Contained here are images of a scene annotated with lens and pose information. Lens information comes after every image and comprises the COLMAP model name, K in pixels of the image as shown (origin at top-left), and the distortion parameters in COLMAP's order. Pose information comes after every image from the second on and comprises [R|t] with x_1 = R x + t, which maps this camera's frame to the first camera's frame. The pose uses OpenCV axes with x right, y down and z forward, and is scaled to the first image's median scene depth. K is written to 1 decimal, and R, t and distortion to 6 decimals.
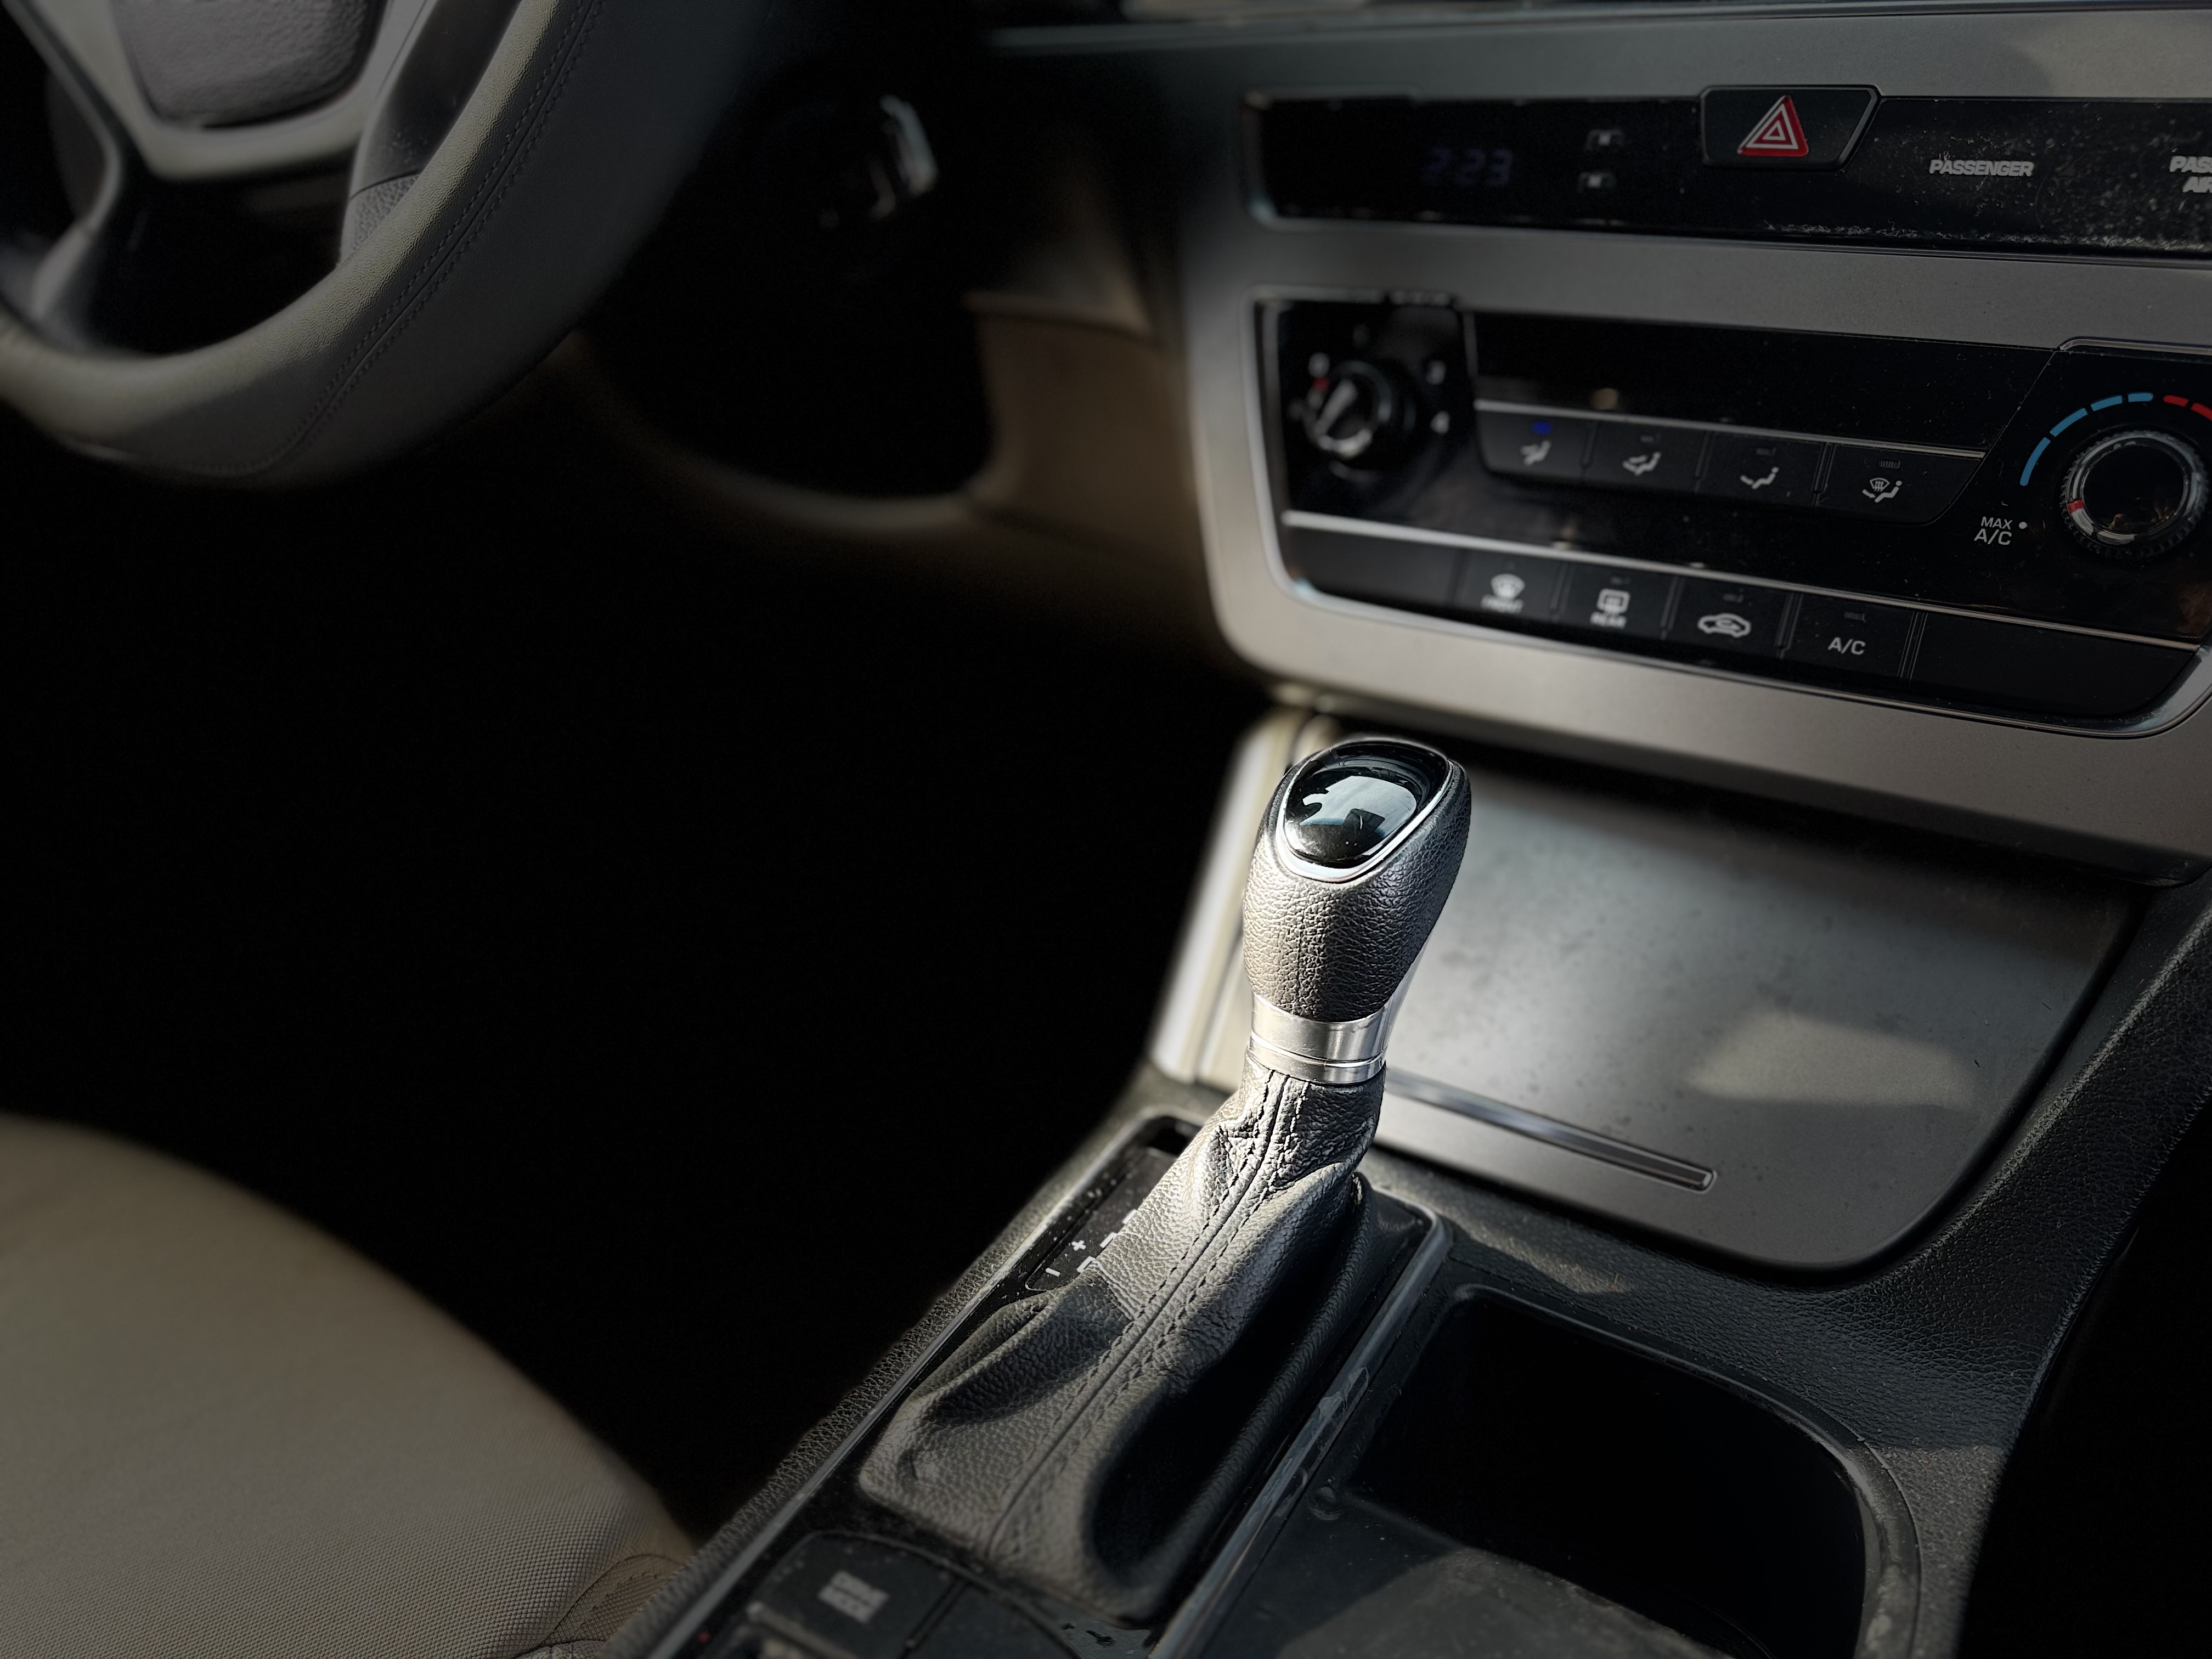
lens RADIAL K [[1658.7, 0, 1102.6], [0, 1658.7, 851.4], [0, 0, 1]] dist [-0.005546, -0.003029]
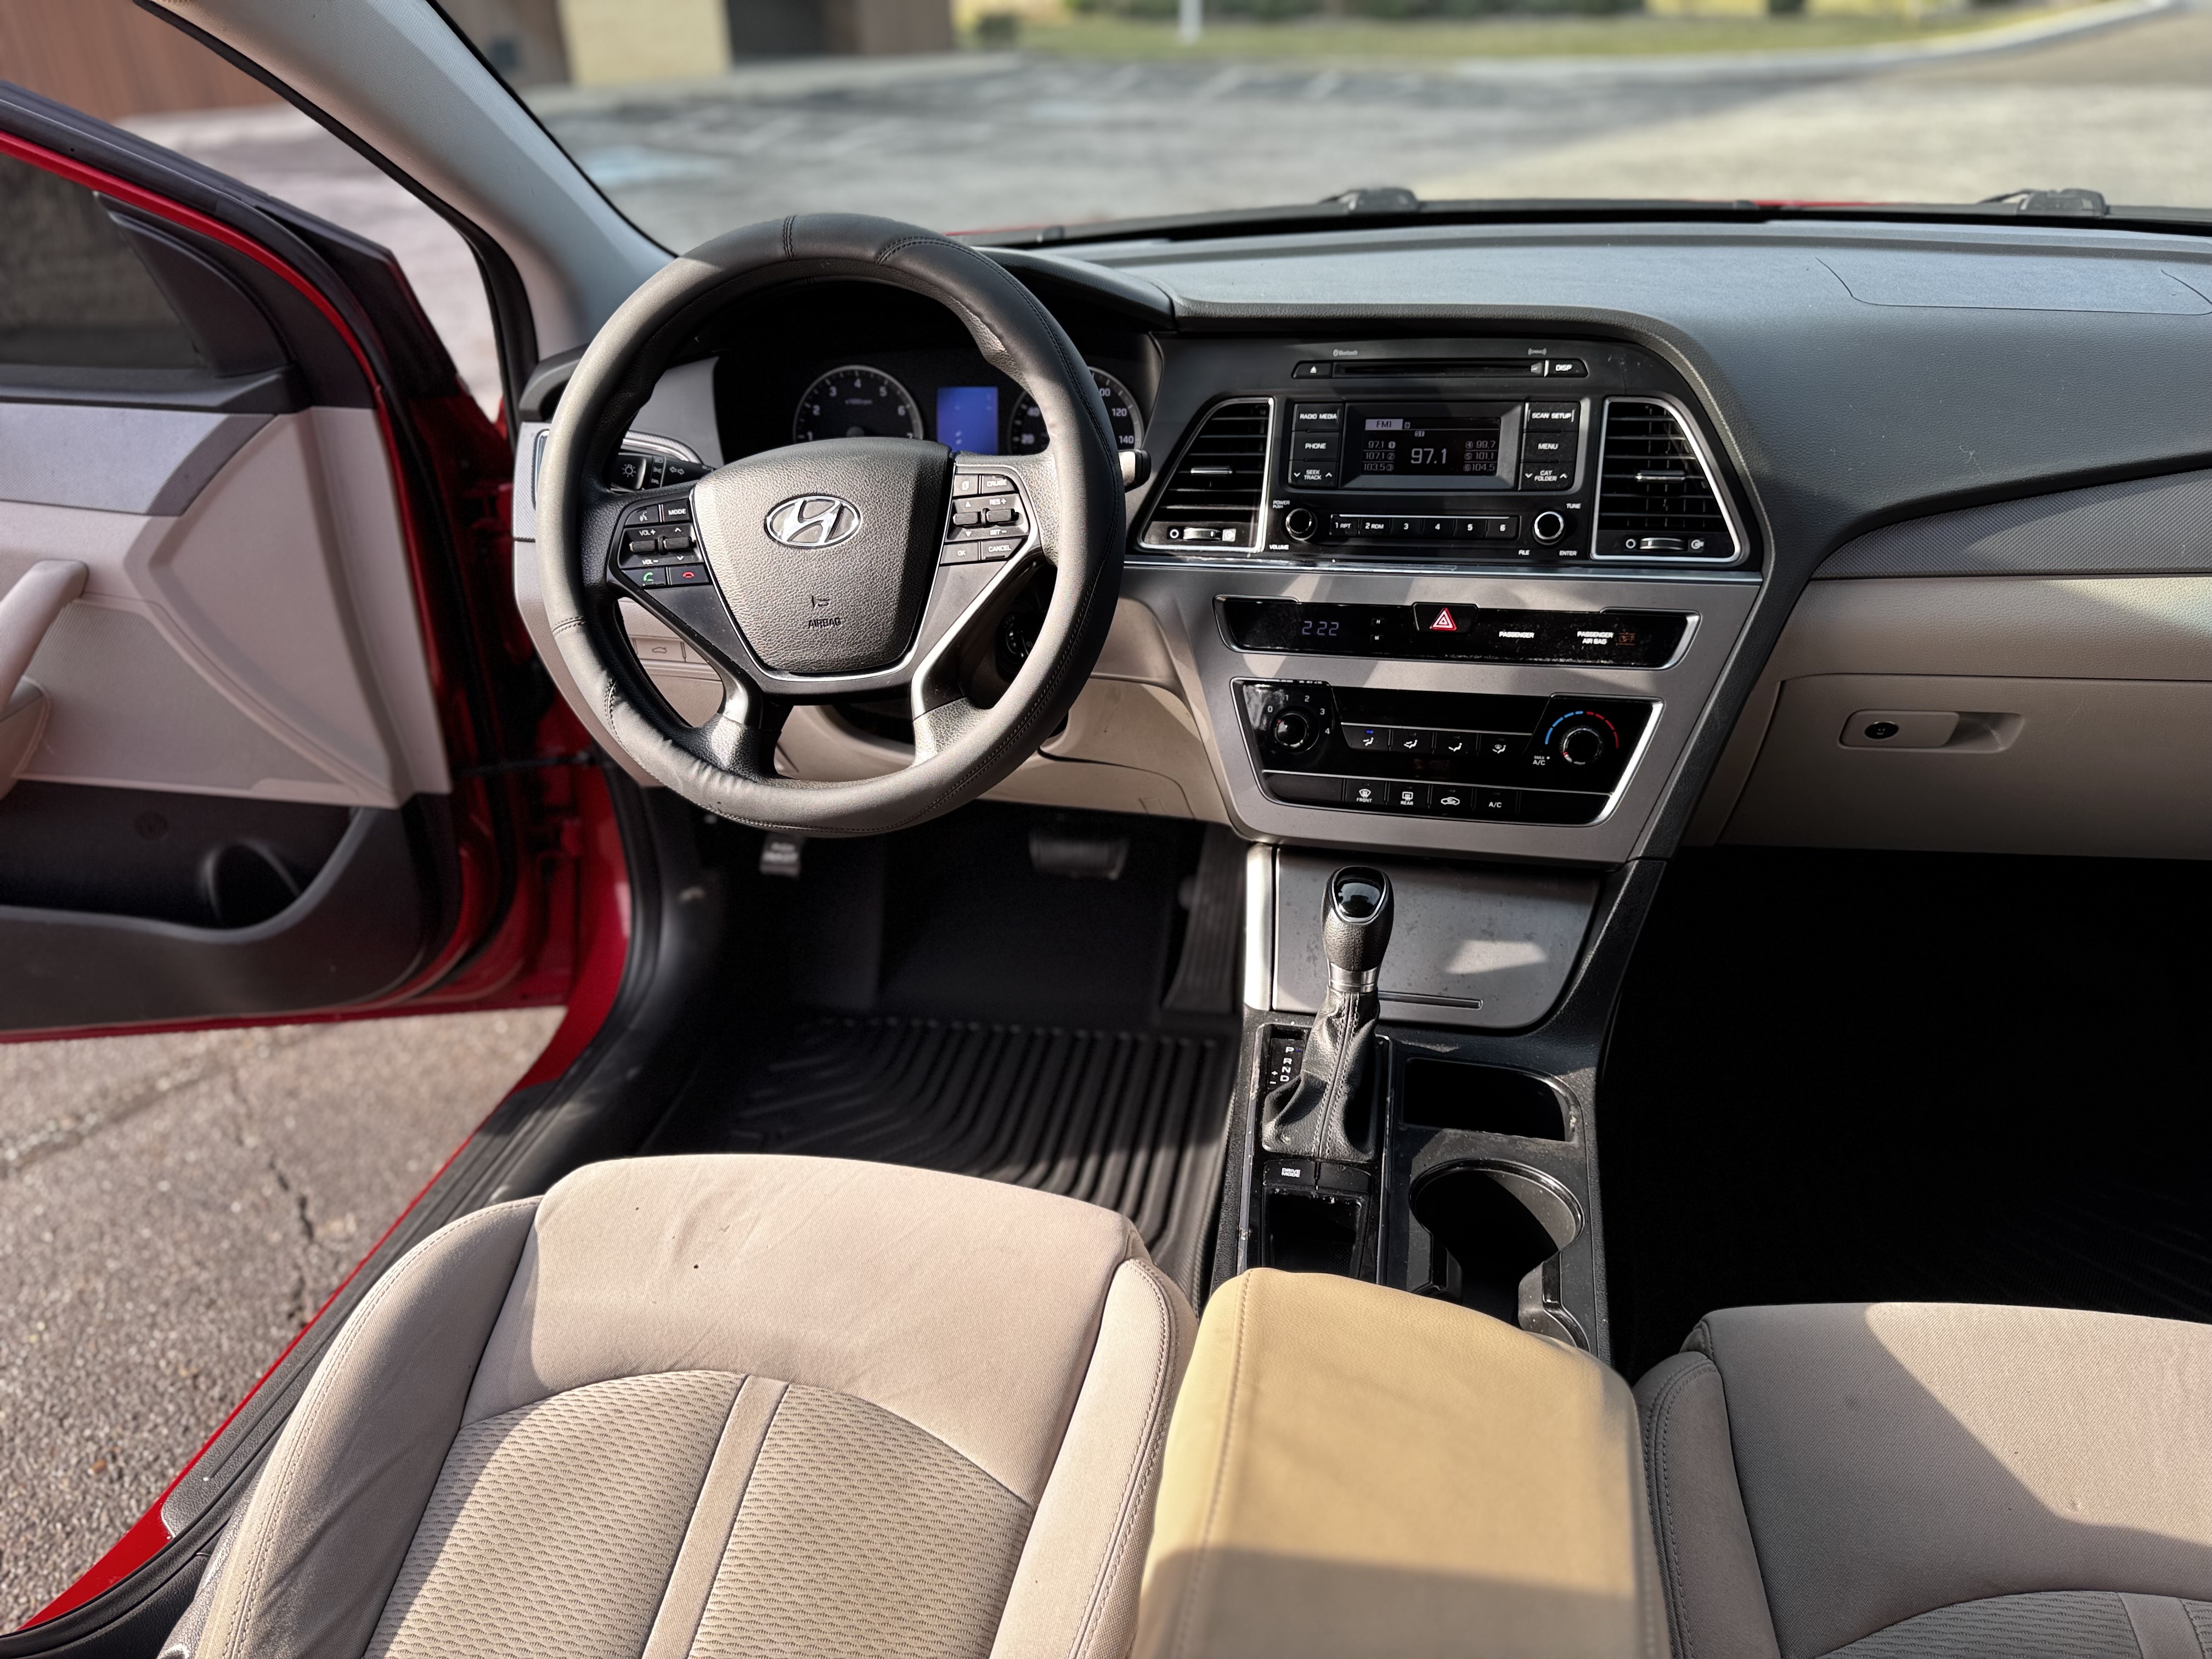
lens RADIAL K [[1587.5, 0, 1098.5], [0, 1587.5, 871.9], [0, 0, 1]] dist [0.095635, -0.003896]
pose [[0.945771, -0.159378, 0.283049, -0.979644], [0.156413, 0.987134, 0.033195, -0.212972], [-0.284698, 0.012878, 0.958531, -1.408780]]
